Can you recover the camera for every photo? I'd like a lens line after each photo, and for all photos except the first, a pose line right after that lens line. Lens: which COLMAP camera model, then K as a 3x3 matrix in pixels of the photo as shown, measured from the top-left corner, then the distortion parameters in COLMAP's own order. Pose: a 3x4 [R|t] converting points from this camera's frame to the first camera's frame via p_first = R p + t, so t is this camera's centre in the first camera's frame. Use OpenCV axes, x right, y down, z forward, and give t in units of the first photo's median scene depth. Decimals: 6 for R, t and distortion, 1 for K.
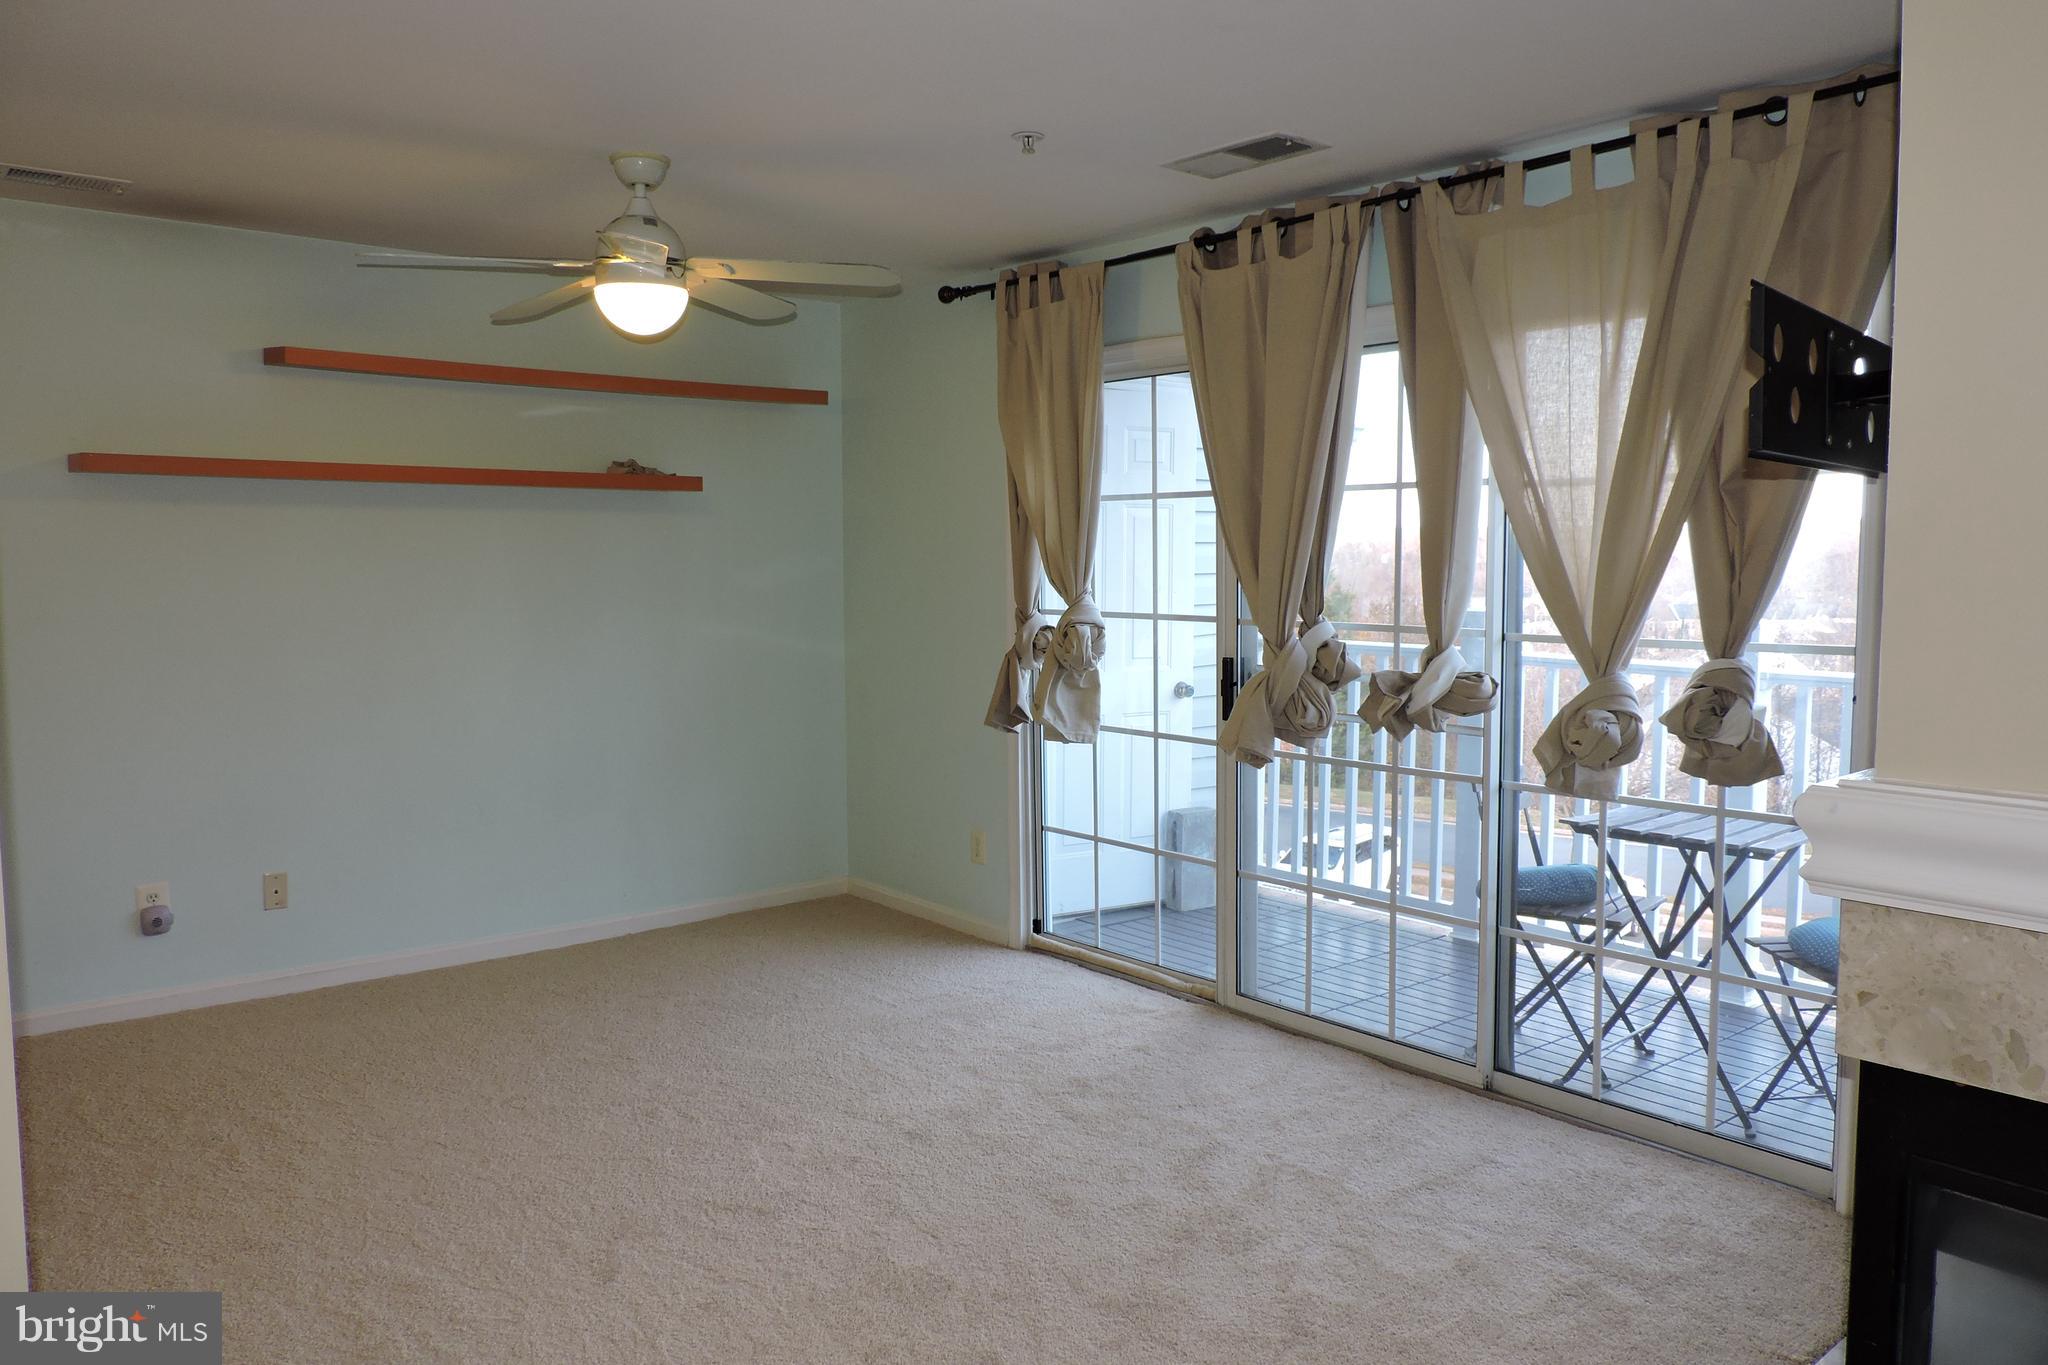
lens RADIAL K [[1457.4, 0, 1024.3], [0, 1457.4, 686.0], [0, 0, 1]] dist [-0.018304, 0.009325]
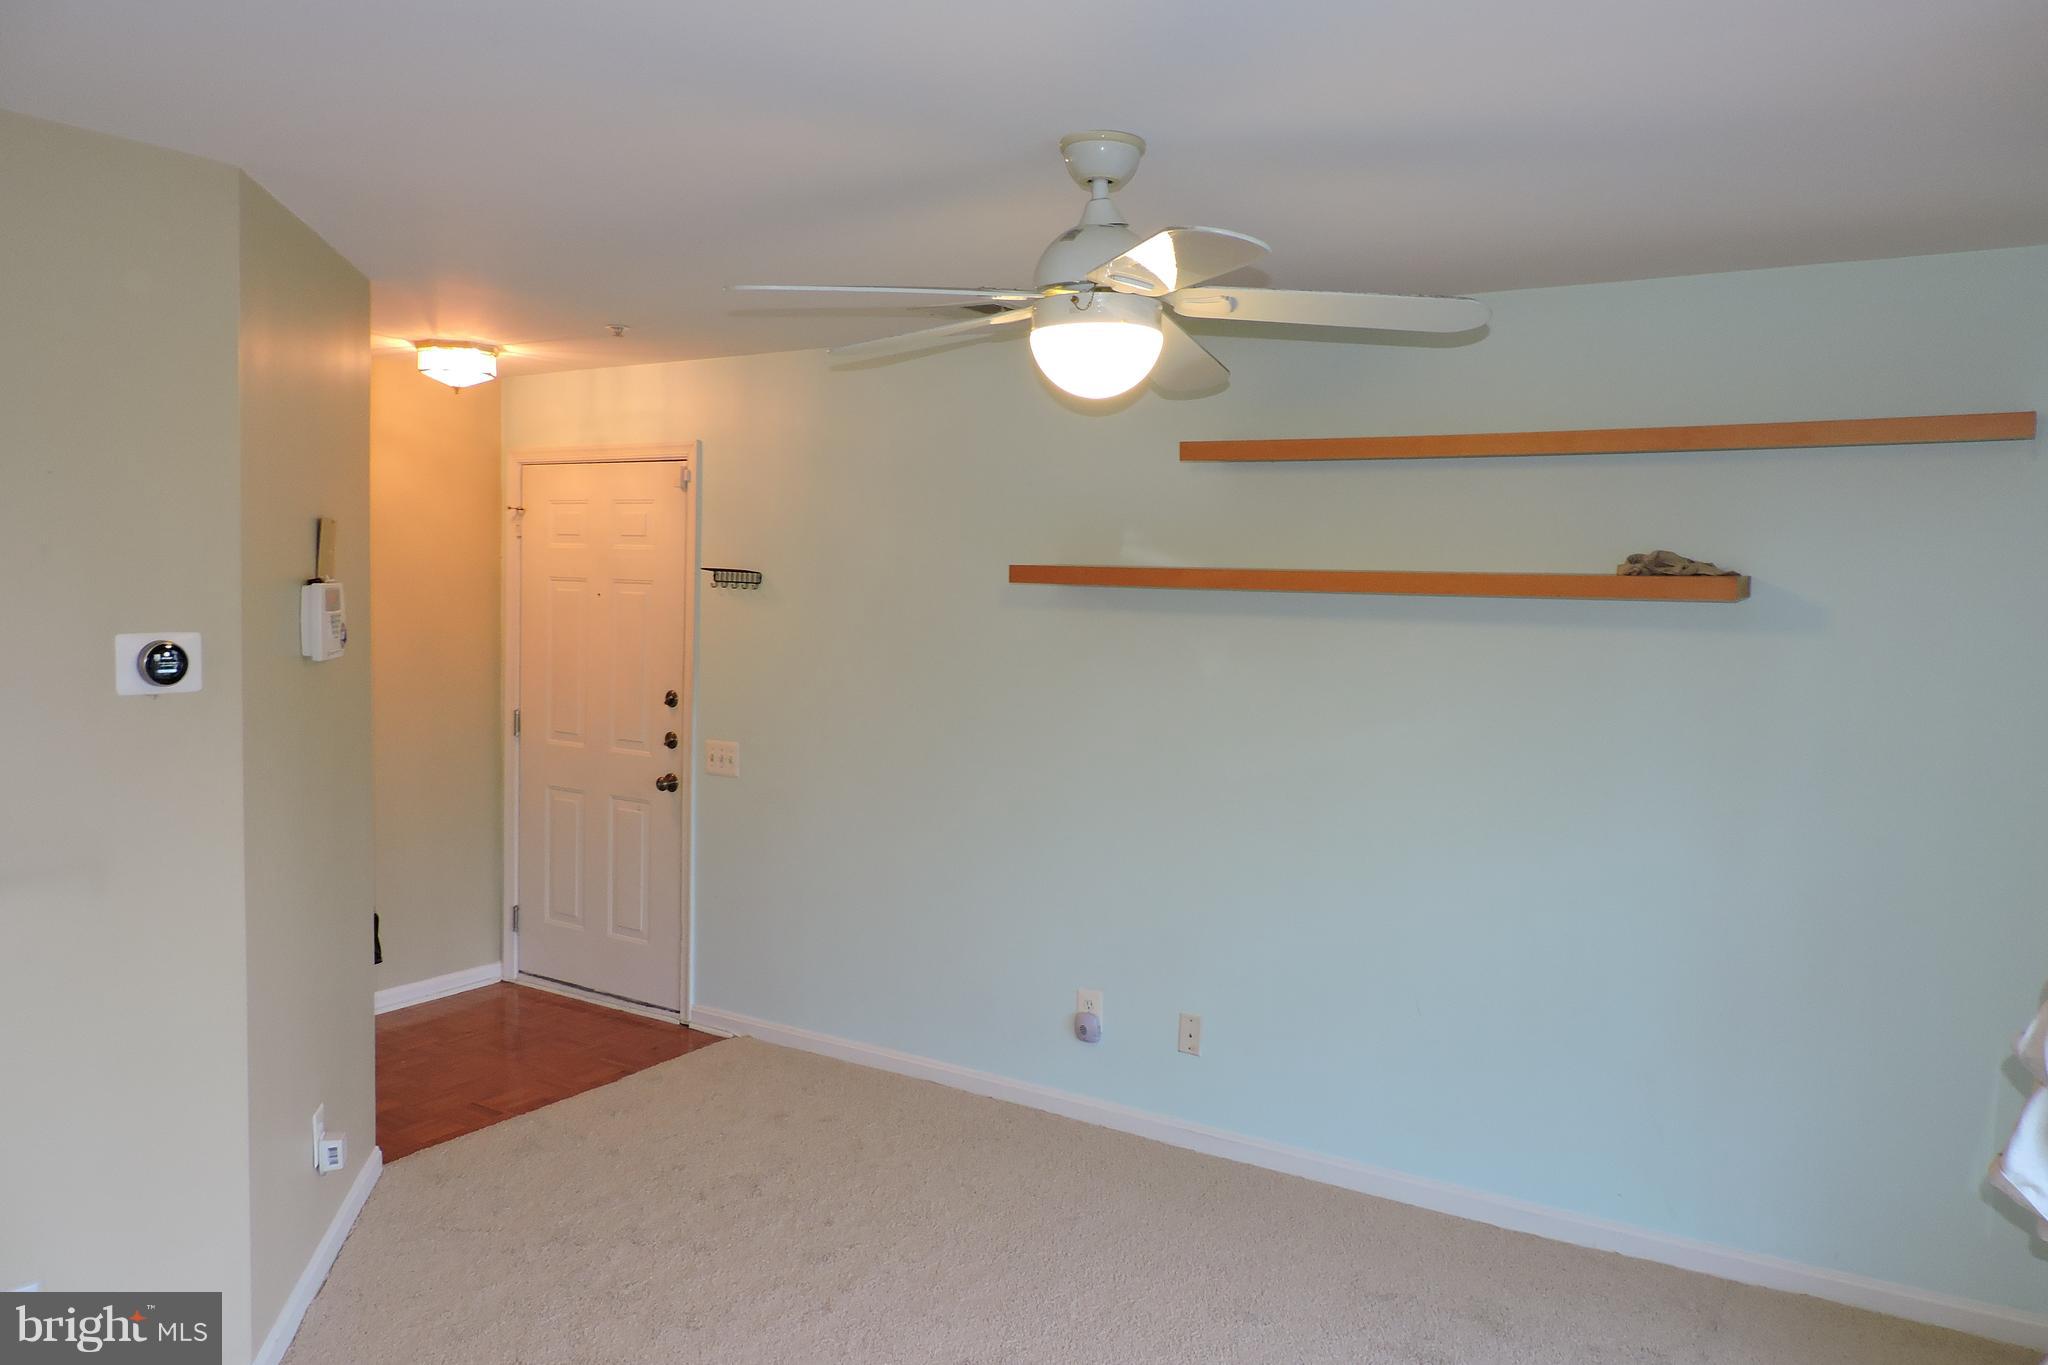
lens RADIAL K [[1457.4, 0, 1024.2], [0, 1457.4, 675.1], [0, 0, 1]] dist [-0.018304, 0.009325]
pose [[0.308152, 0.056436, -0.949662, 0.322119], [-0.109633, 0.993695, 0.023479, -0.097402], [0.944999, 0.096880, 0.312396, 0.618326]]
